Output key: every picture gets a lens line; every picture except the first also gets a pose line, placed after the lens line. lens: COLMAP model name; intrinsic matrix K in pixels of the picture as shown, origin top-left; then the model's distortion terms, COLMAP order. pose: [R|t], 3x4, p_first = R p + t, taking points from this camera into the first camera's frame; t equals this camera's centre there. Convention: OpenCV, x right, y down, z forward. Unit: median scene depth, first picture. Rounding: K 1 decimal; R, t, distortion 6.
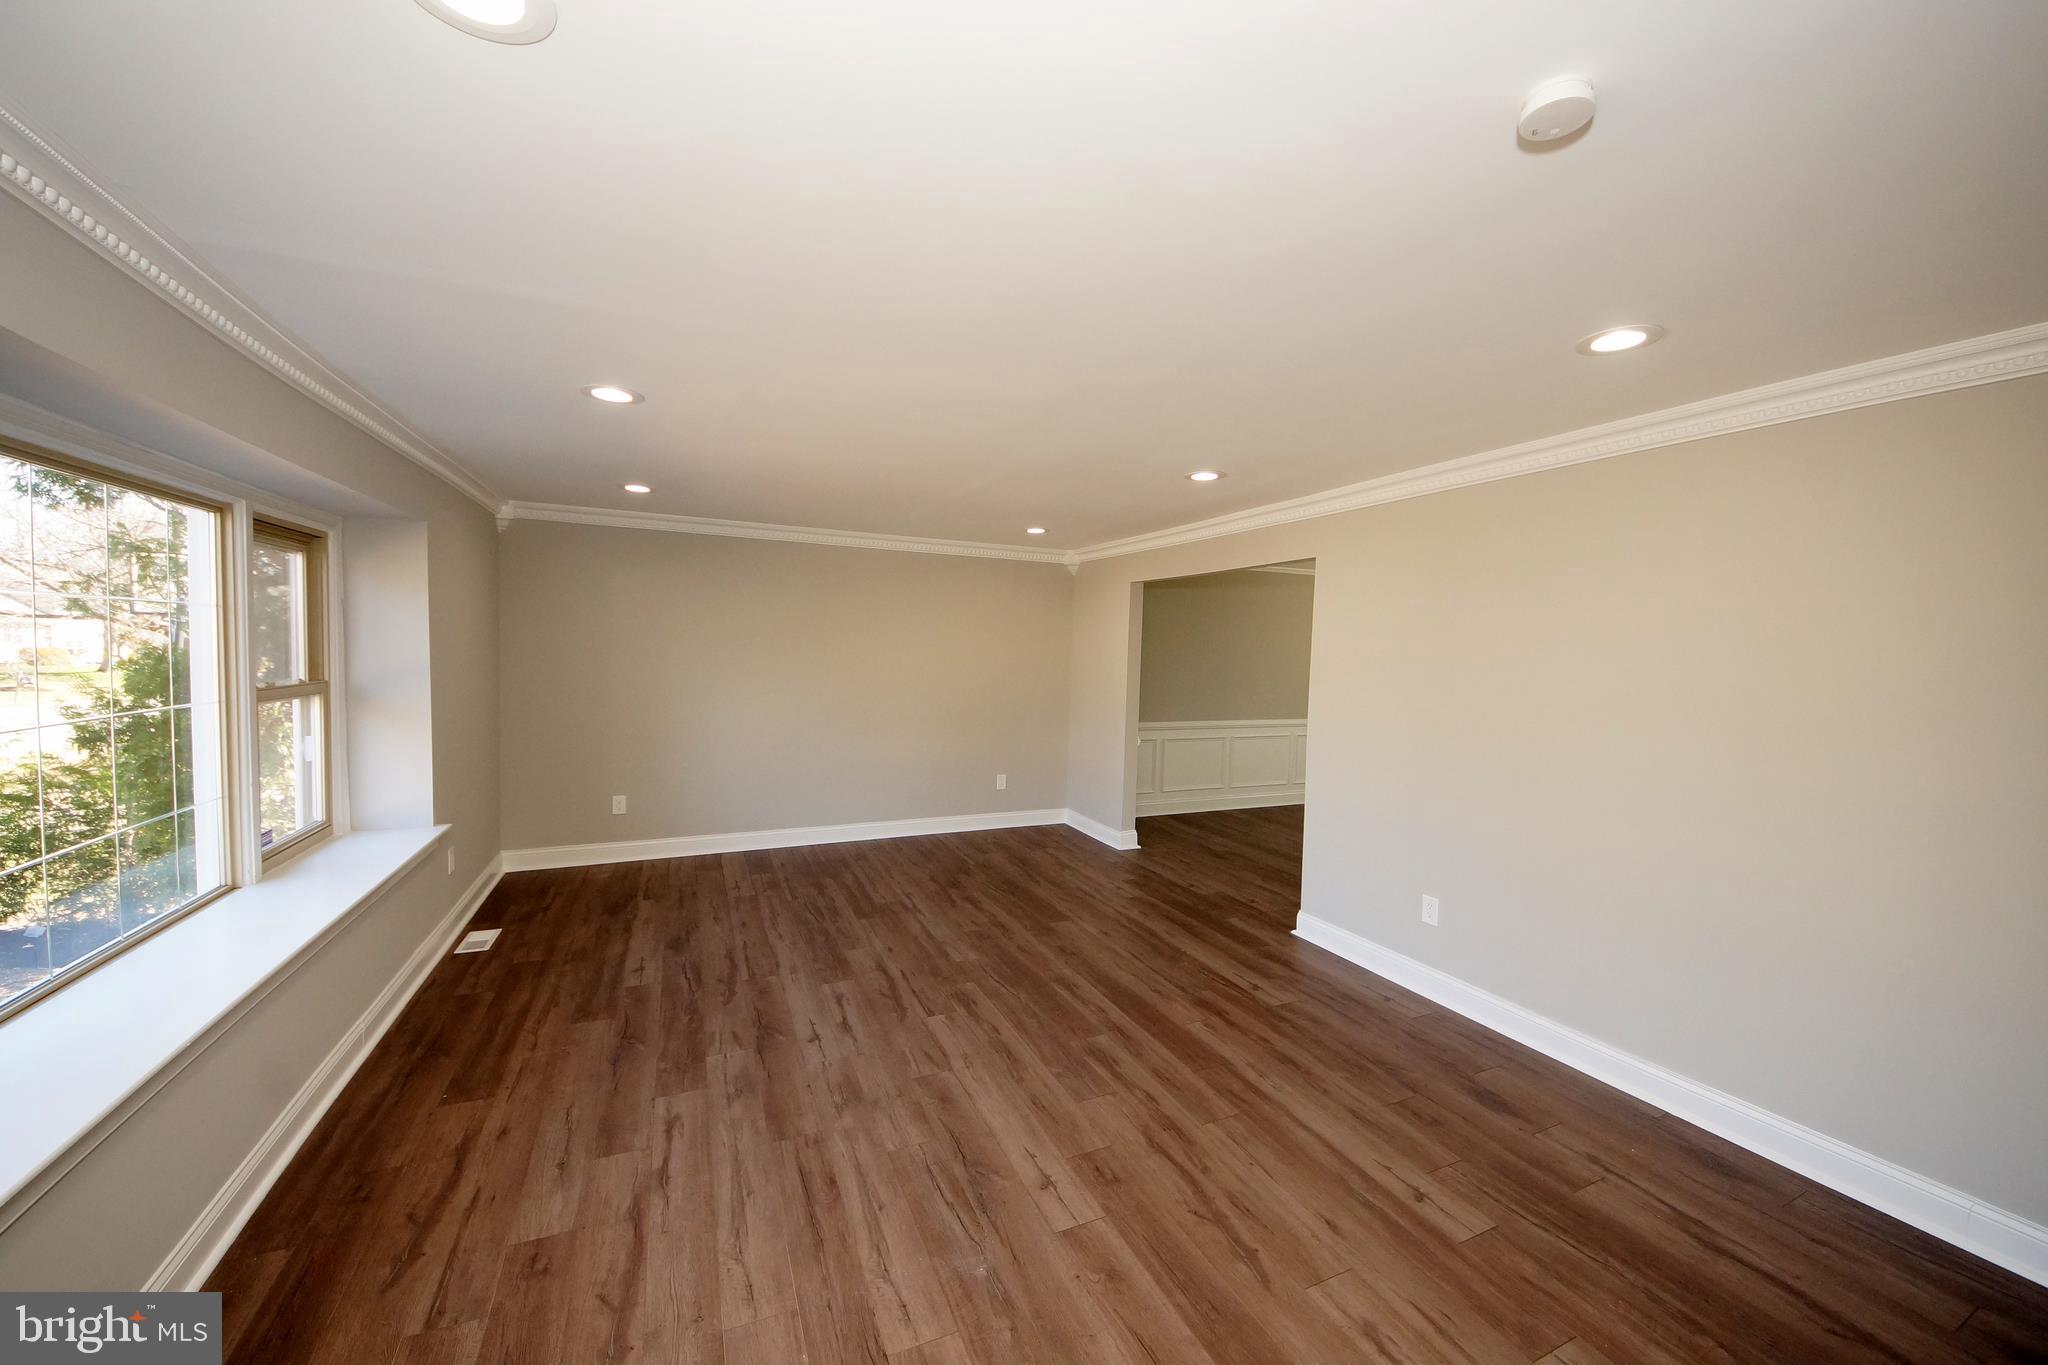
lens RADIAL K [[751.3, 0, 1019.6], [0, 751.3, 682.5], [0, 0, 1]] dist [0.045617, -0.032426]
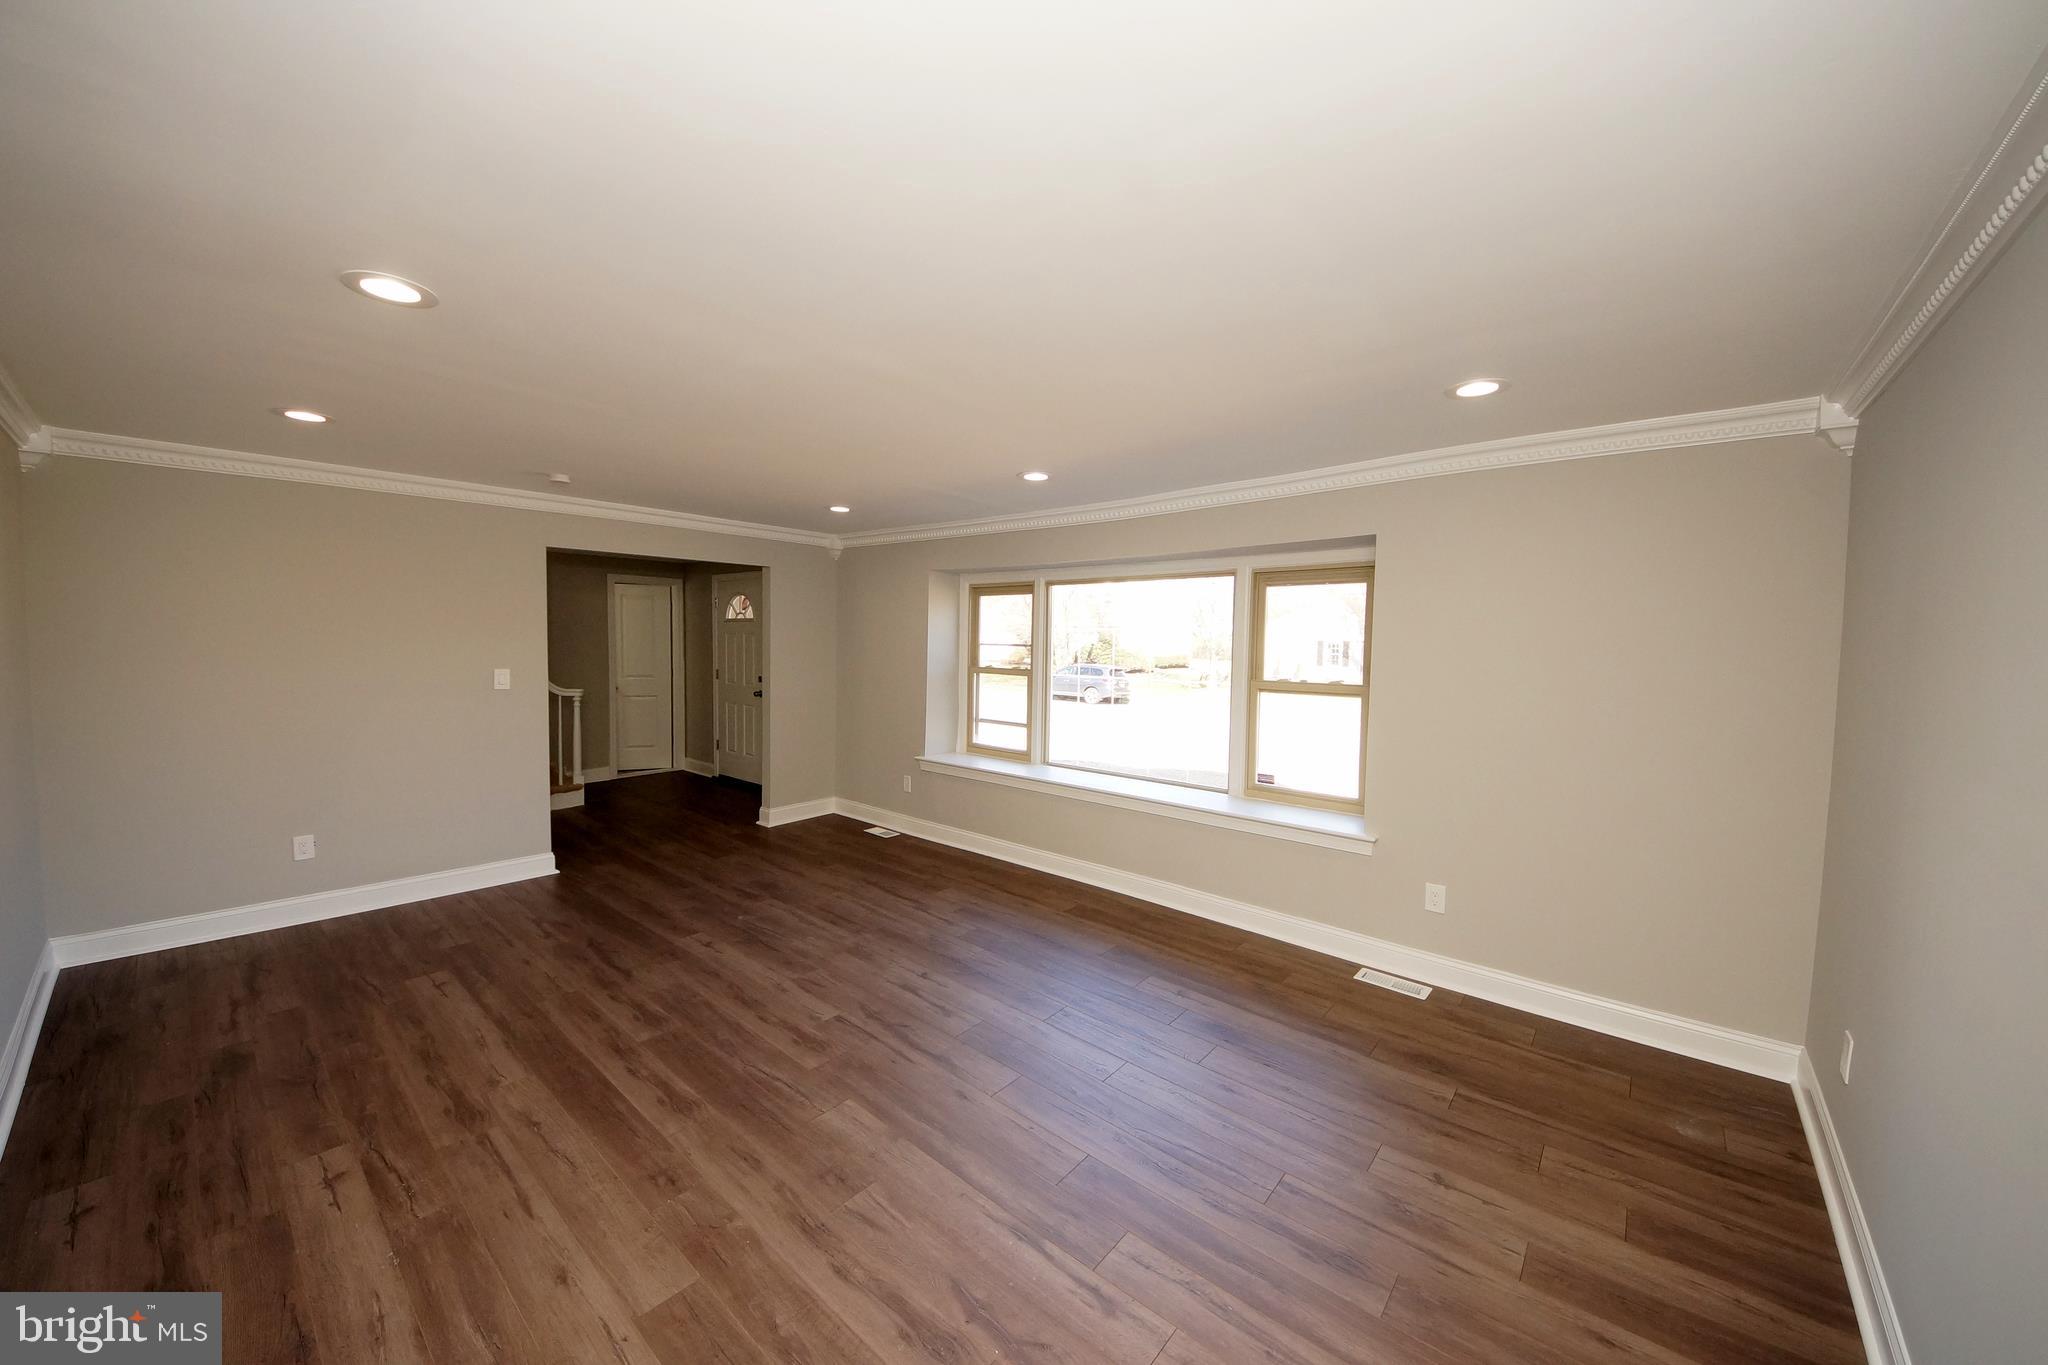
lens RADIAL K [[727.7, 0, 1023.9], [0, 727.7, 679.7], [0, 0, 1]] dist [0.048884, -0.030749]
pose [[-0.903592, -0.011259, -0.428246, 0.068363], [-0.053138, 0.994880, 0.085963, -0.077774], [0.425086, 0.100431, -0.899564, 1.717486]]
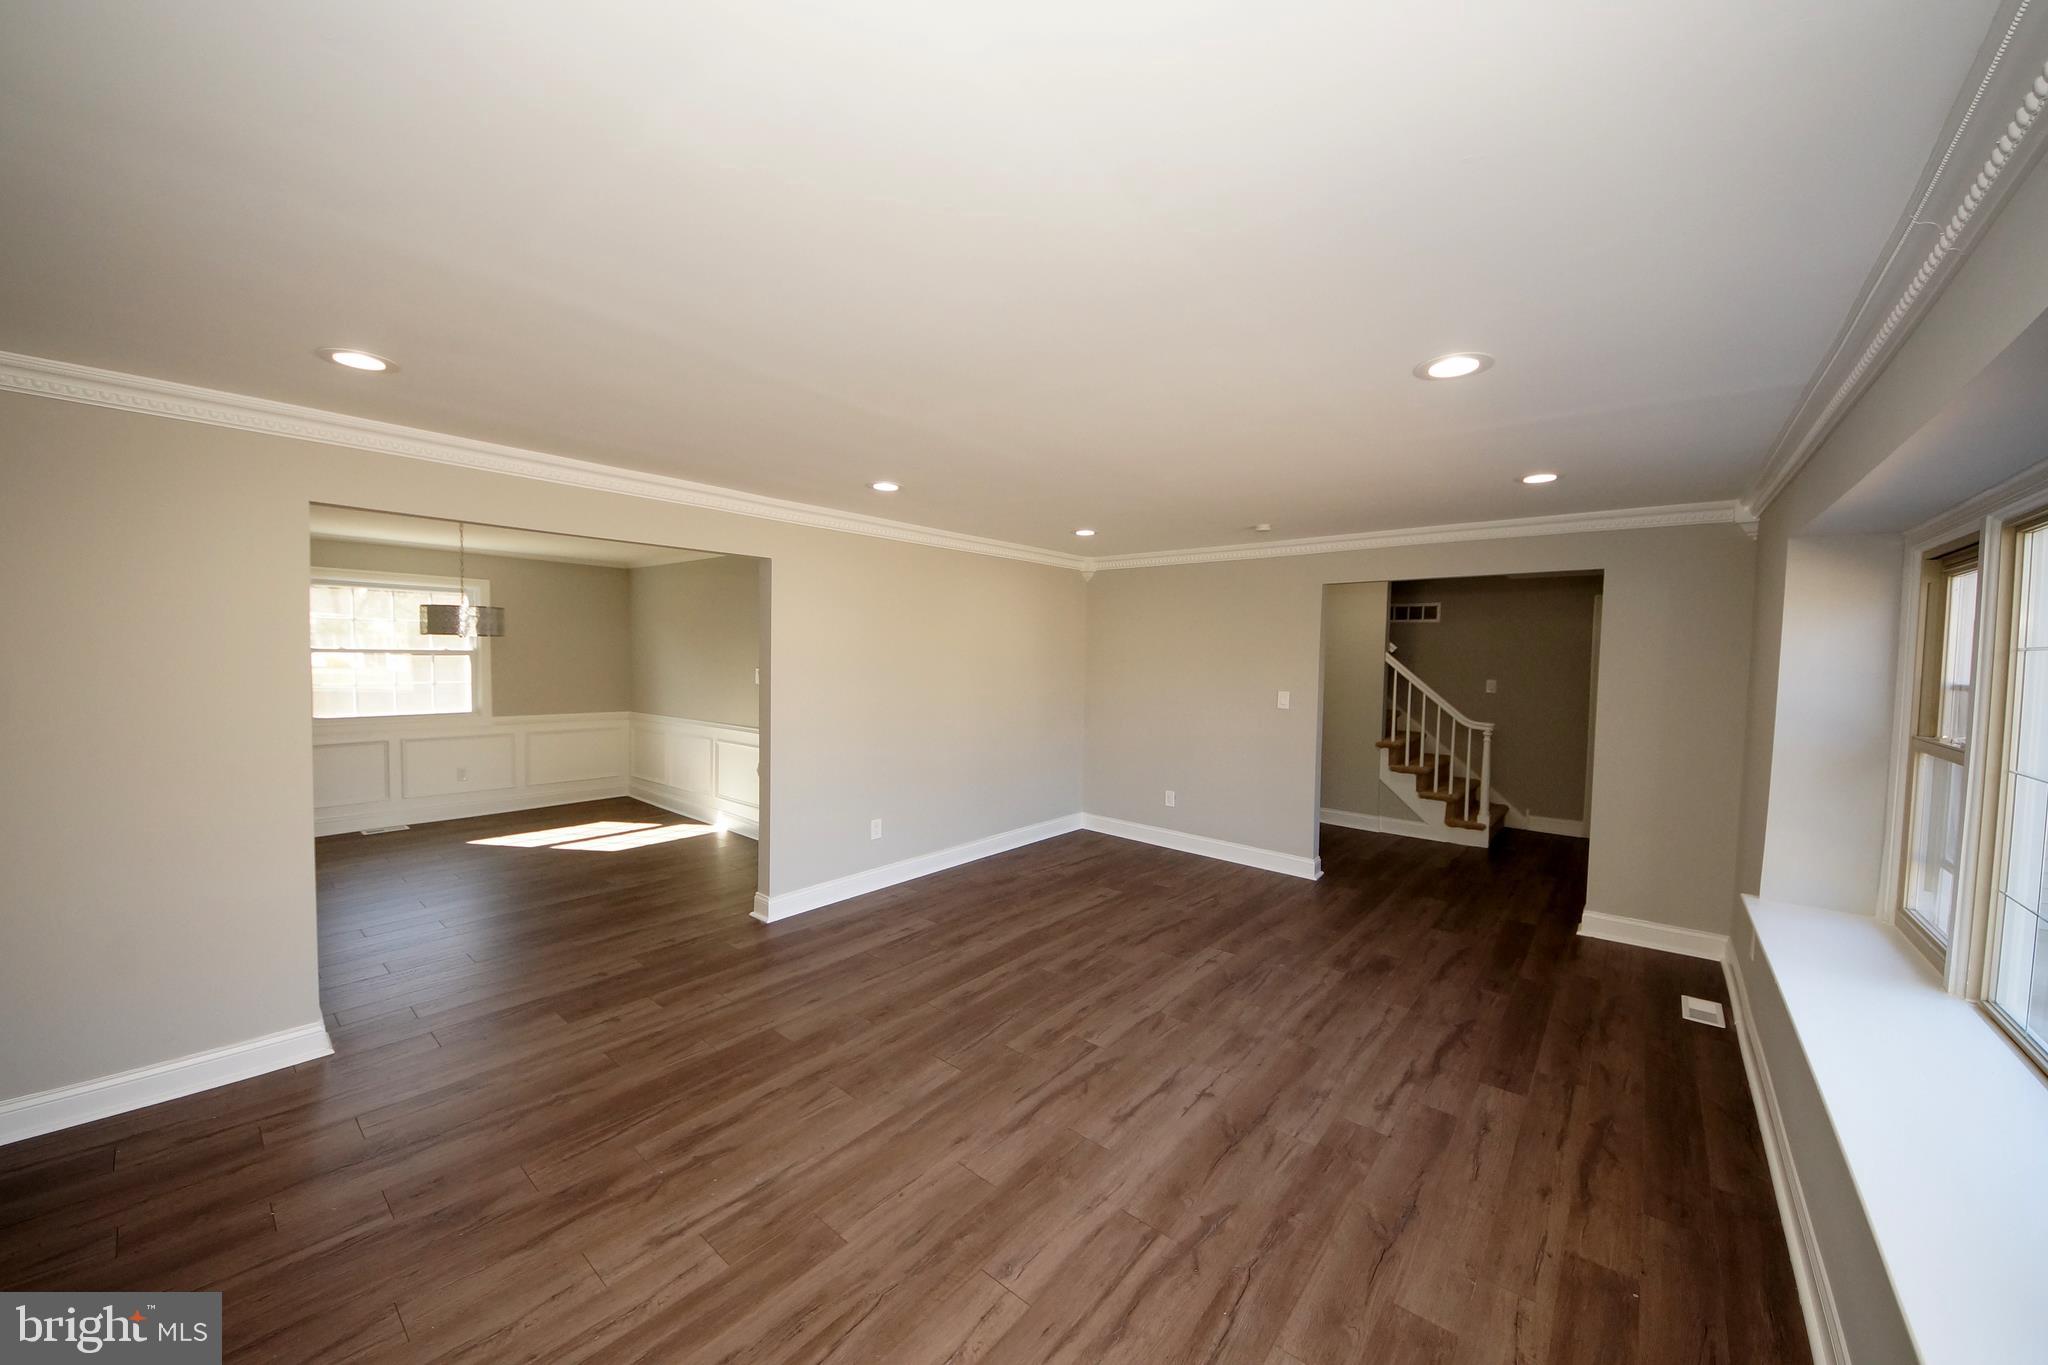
lens RADIAL K [[727.7, 0, 1023.9], [0, 727.7, 679.7], [0, 0, 1]] dist [0.048884, -0.030749]
pose [[-0.436093, -0.065360, 0.897525, -0.793384], [0.011528, 0.996871, 0.078196, -0.086979], [-0.899828, 0.044448, -0.433975, 1.315455]]
